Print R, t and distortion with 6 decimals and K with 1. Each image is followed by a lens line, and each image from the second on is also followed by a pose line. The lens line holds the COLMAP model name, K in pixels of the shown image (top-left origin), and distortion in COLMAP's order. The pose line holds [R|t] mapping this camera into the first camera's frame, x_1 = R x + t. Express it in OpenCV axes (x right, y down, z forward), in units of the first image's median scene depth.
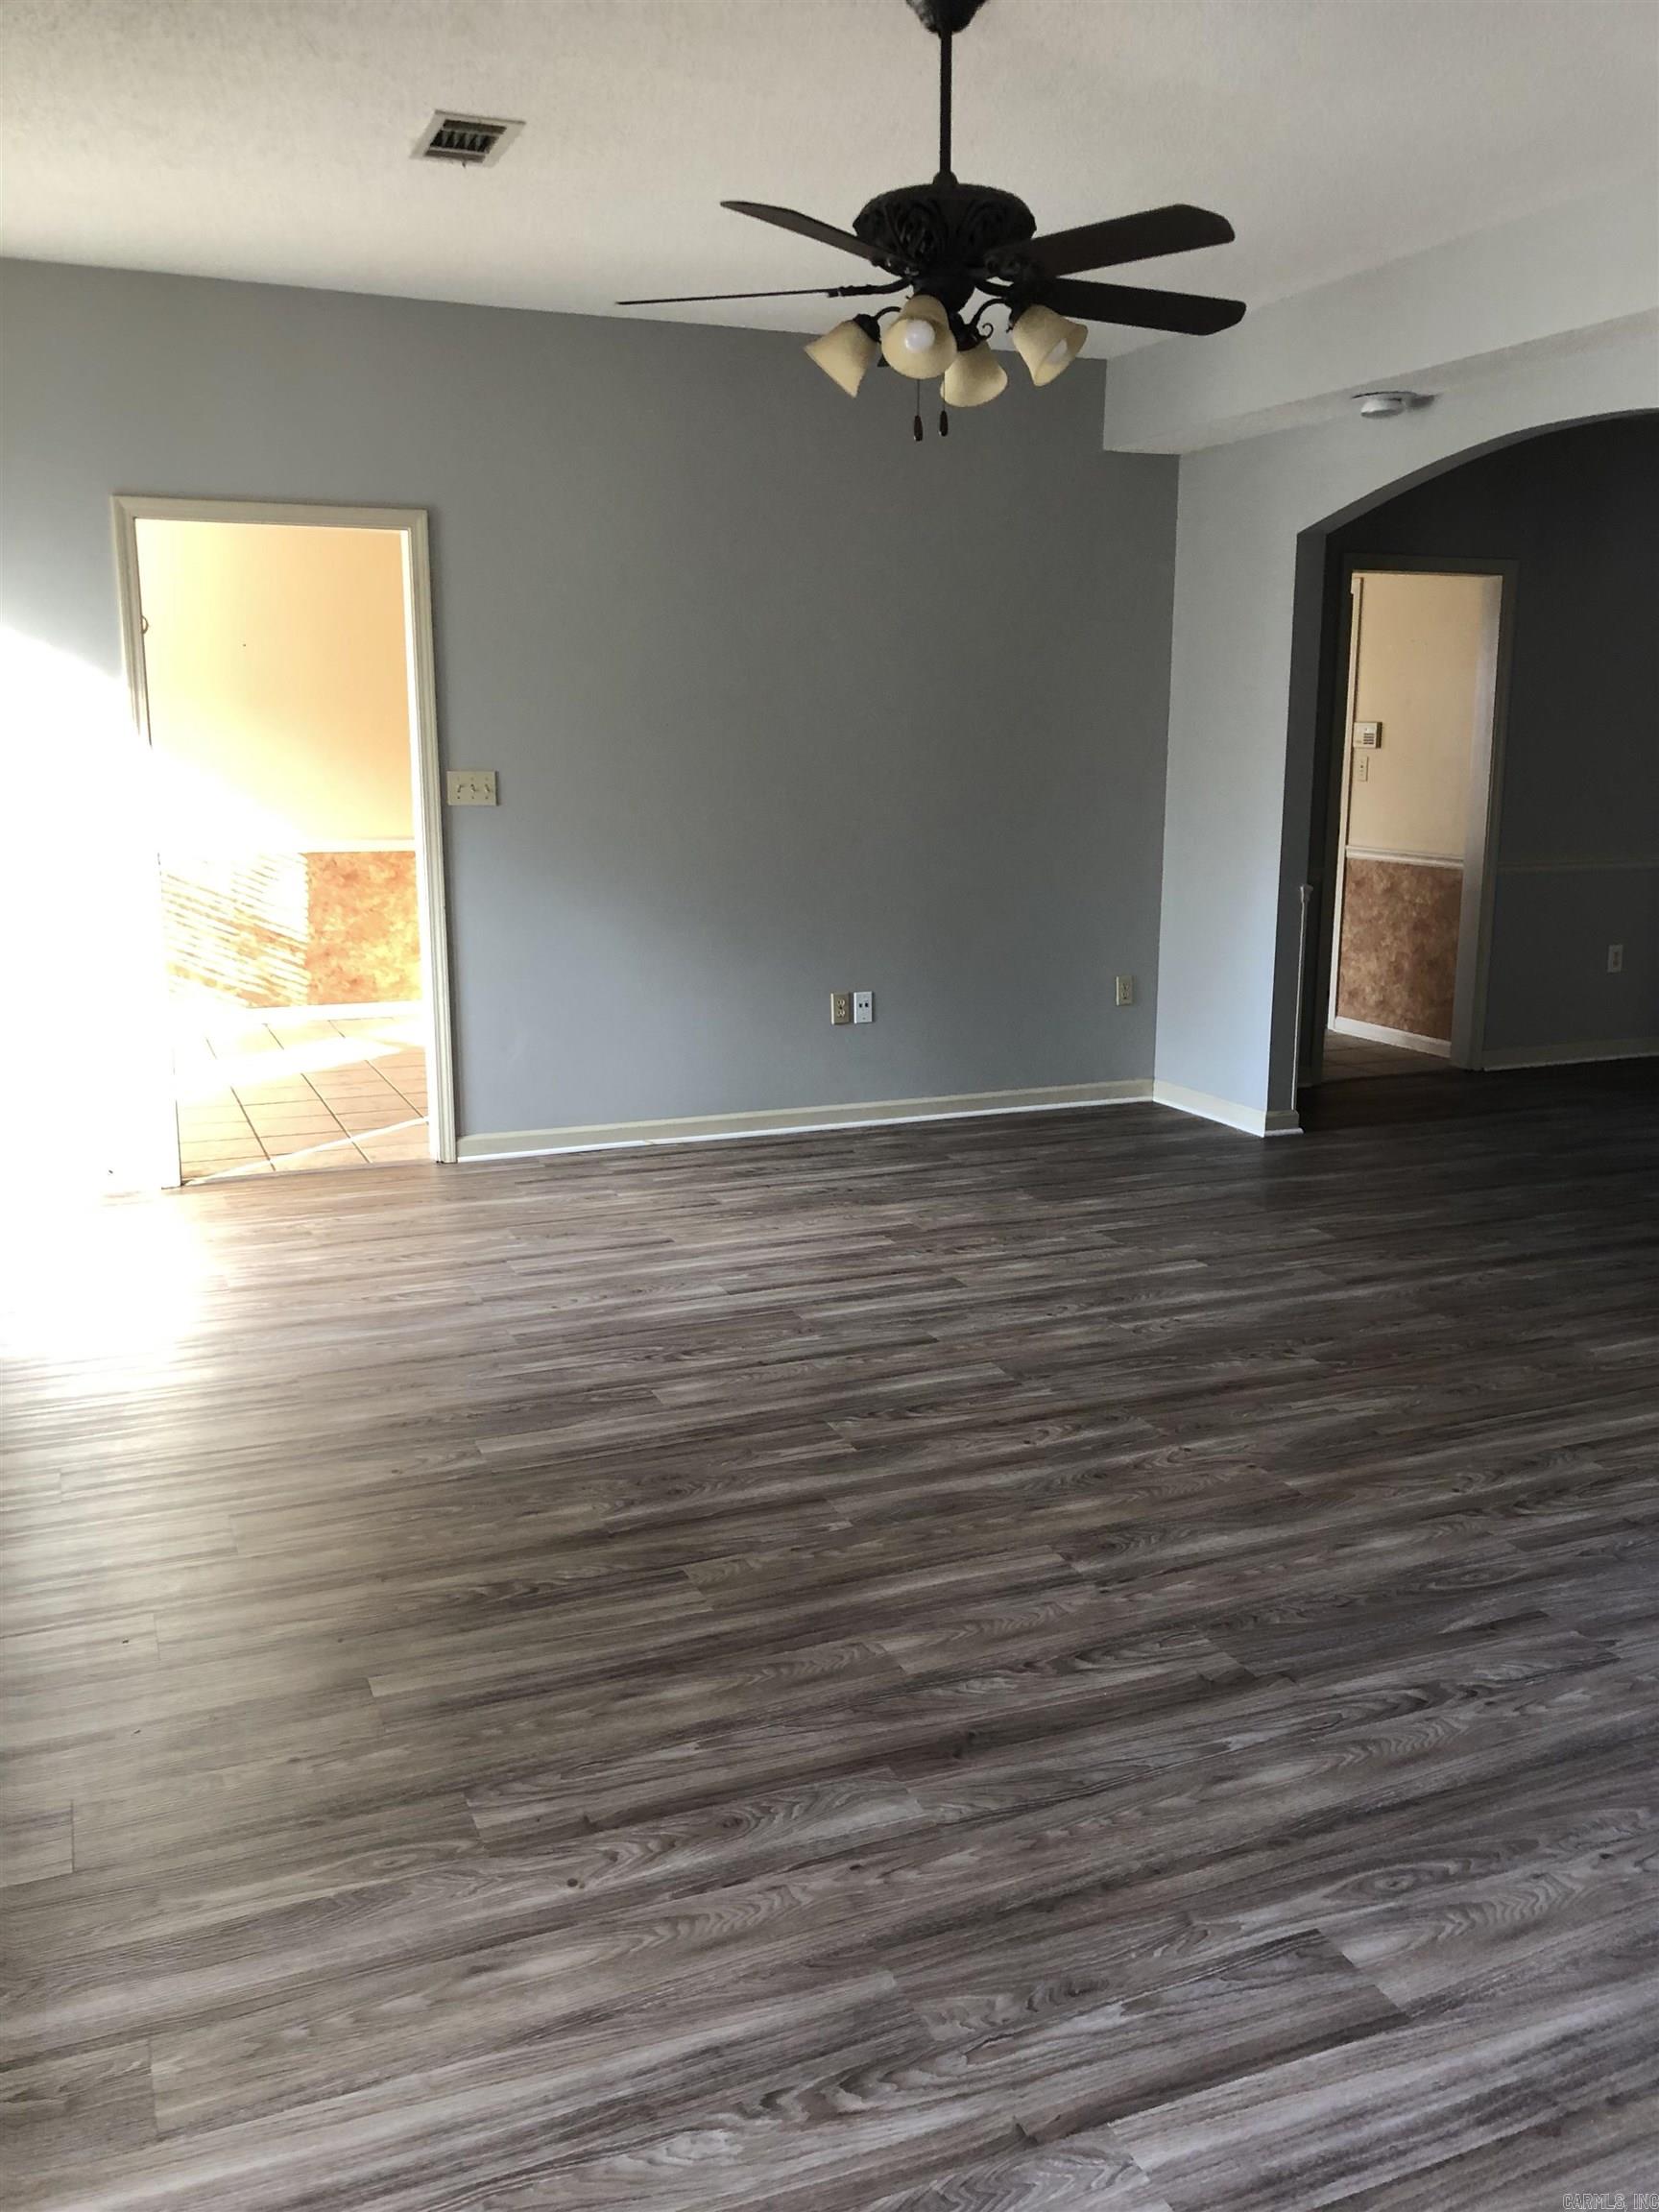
lens RADIAL K [[1785.5, 0, 837.1], [0, 1785.5, 1107.8], [0, 0, 1]] dist [0.012953, -0.076503]
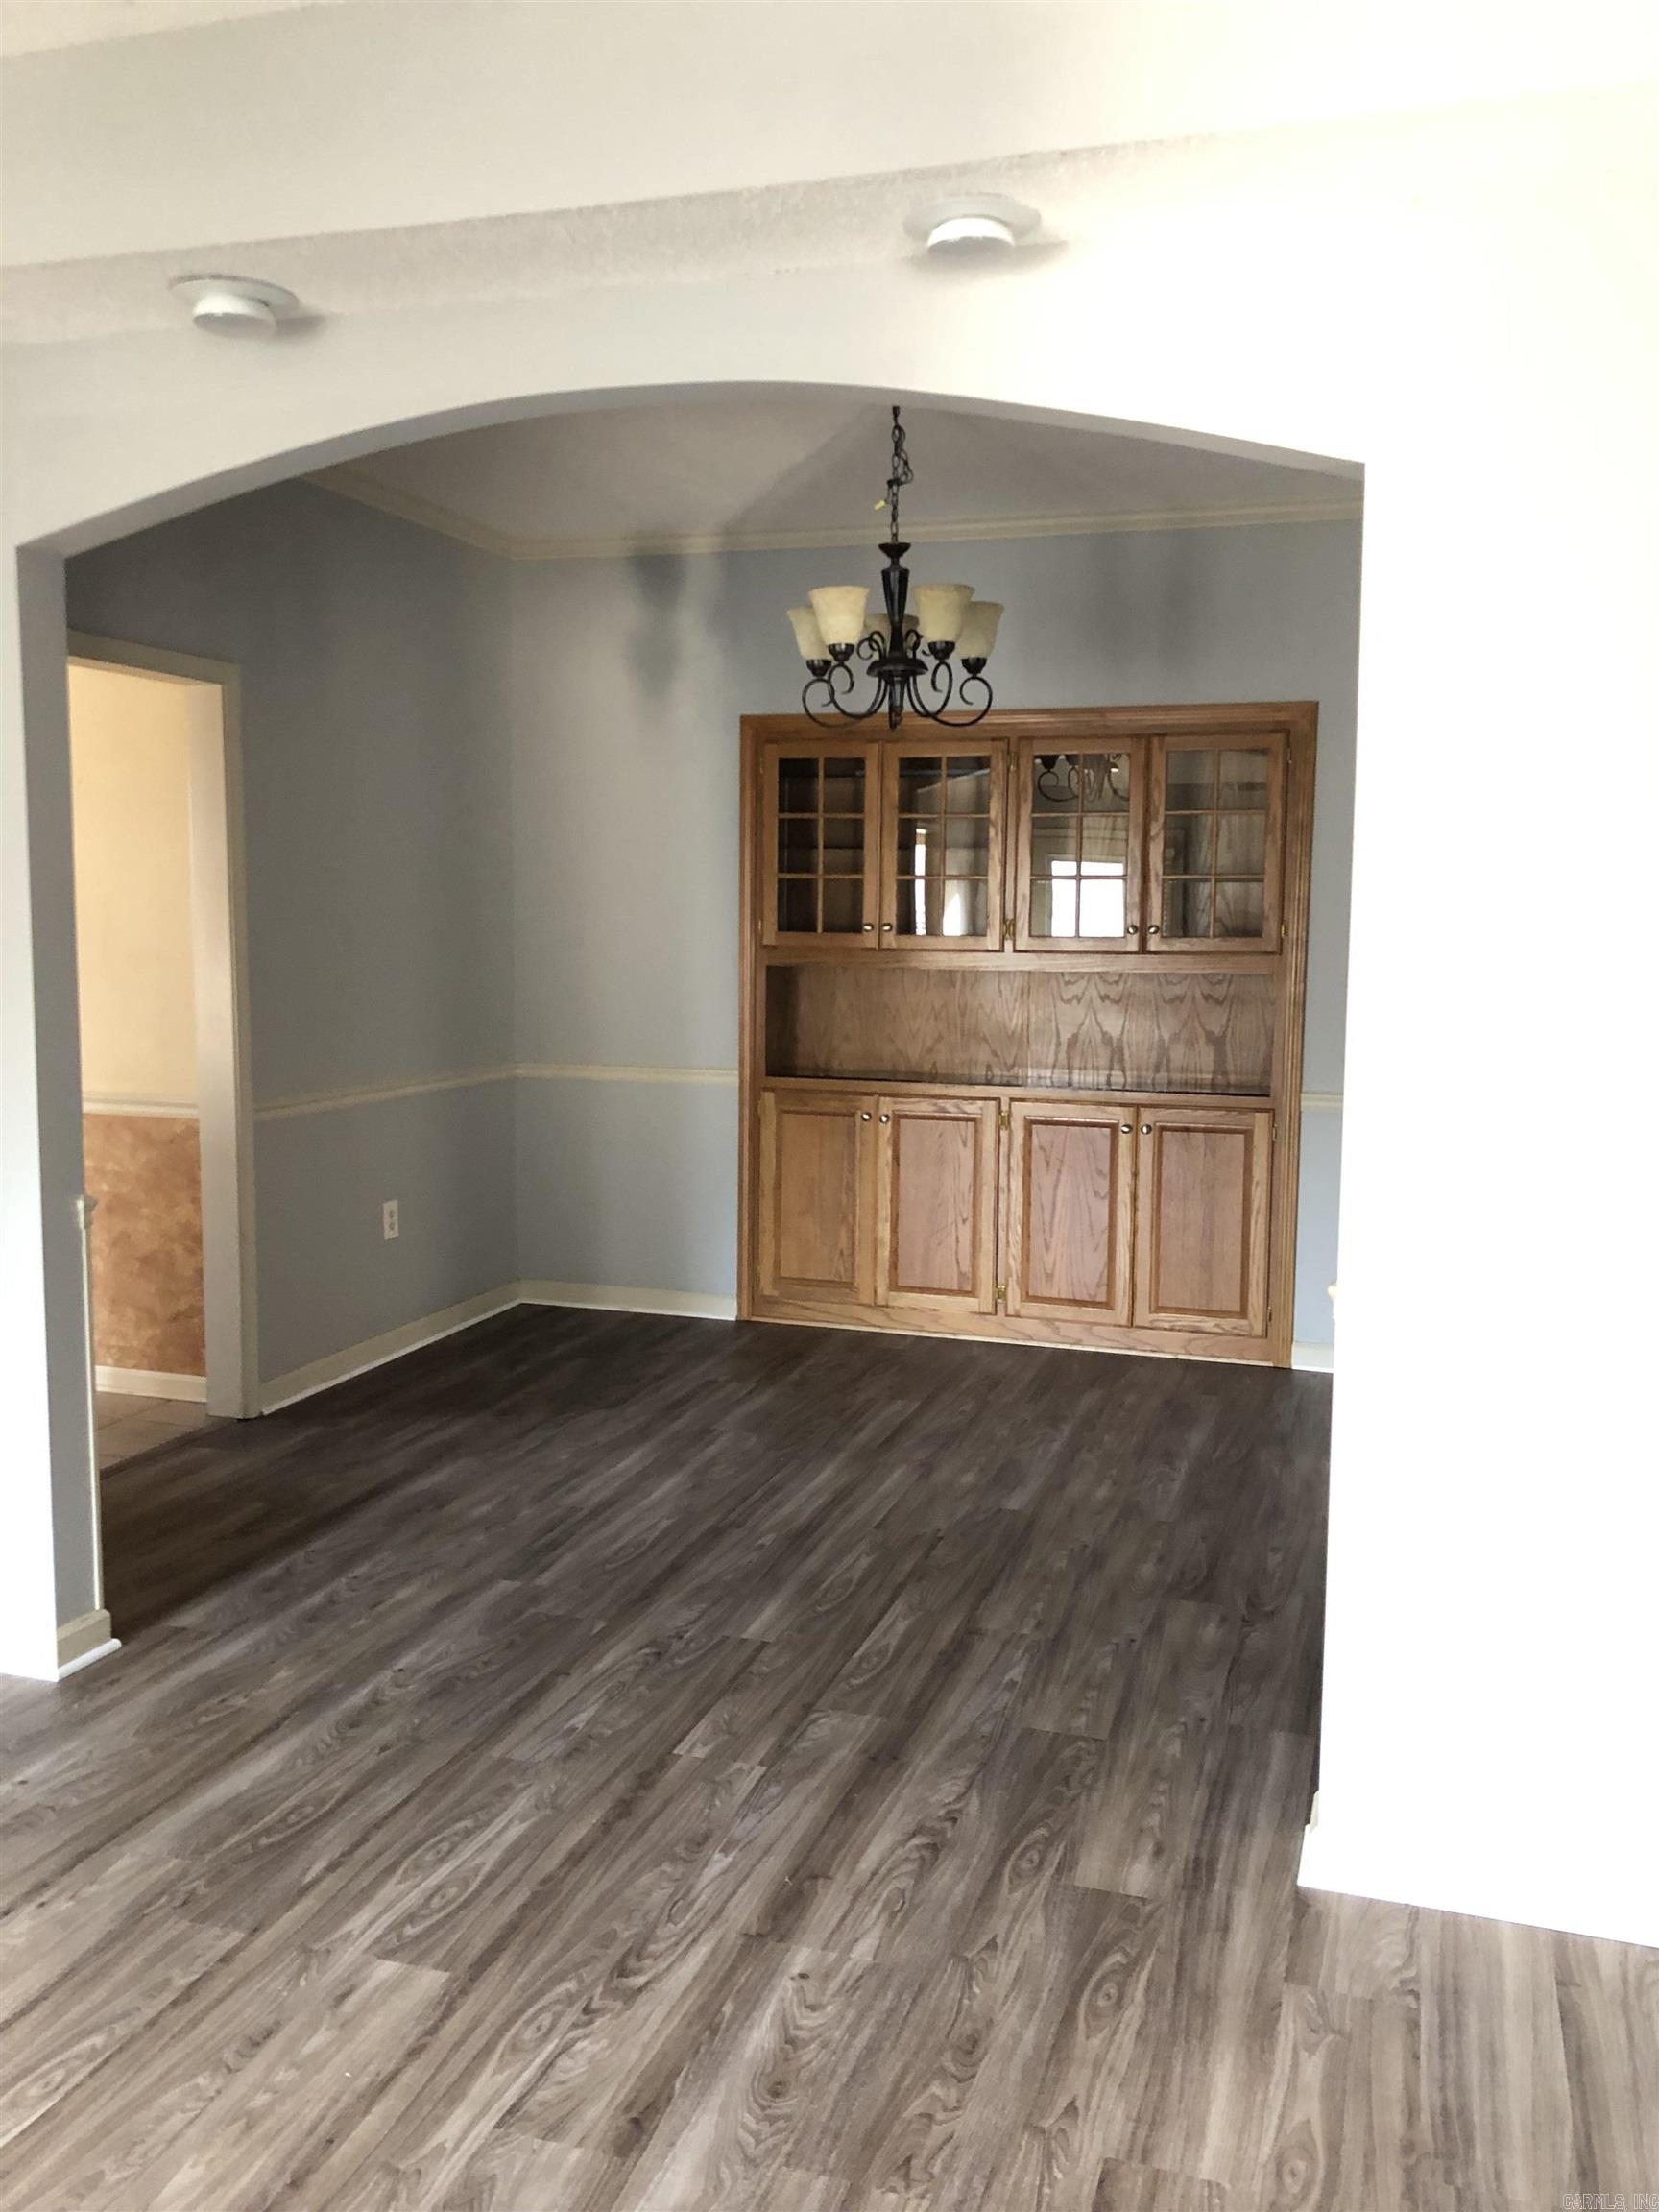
lens RADIAL K [[1785.5, 0, 832.4], [0, 1785.5, 1097.1], [0, 0, 1]] dist [0.012953, -0.076503]
pose [[0.654331, -0.073008, 0.752675, 0.007512], [0.151055, 0.987888, -0.035495, -0.102107], [-0.740967, 0.136920, 0.657434, 0.480168]]
